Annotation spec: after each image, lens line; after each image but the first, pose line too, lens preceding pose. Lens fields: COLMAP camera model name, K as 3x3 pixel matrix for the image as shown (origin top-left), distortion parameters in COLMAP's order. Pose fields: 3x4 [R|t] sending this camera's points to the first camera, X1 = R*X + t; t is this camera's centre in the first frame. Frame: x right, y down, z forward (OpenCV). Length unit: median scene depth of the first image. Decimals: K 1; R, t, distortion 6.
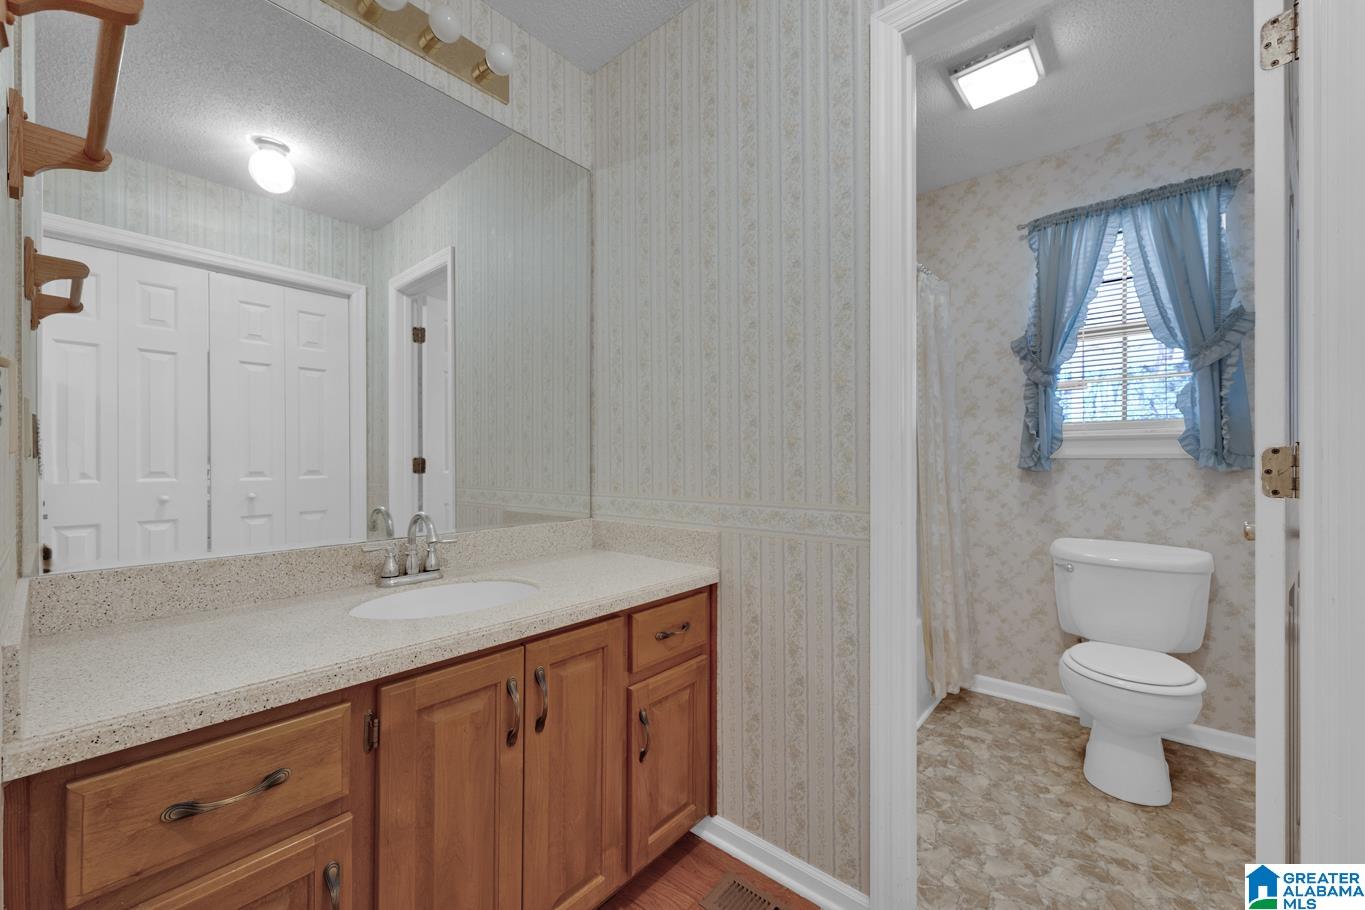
lens RADIAL K [[544.8, 0, 676.3], [0, 544.8, 455.5], [0, 0, 1]] dist [-0.002626, -0.000156]
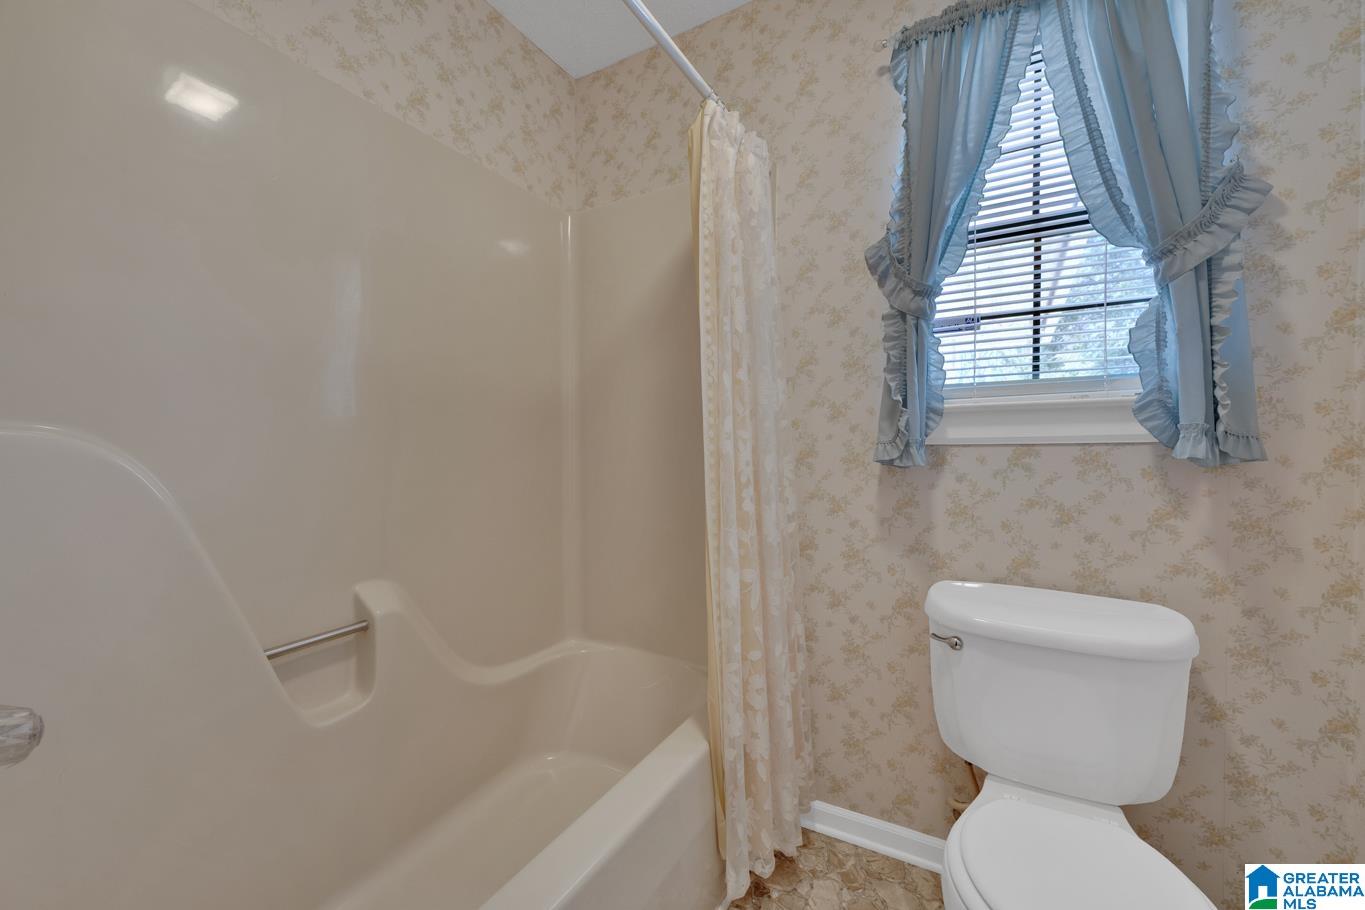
lens RADIAL K [[544.8, 0, 686.6], [0, 544.8, 453.6], [0, 0, 1]] dist [-0.002626, -0.000156]
pose [[0.979825, -0.005412, 0.199785, 0.325666], [0.002685, 0.999900, 0.013920, 0.006150], [-0.199840, -0.013103, 0.979741, 0.485909]]
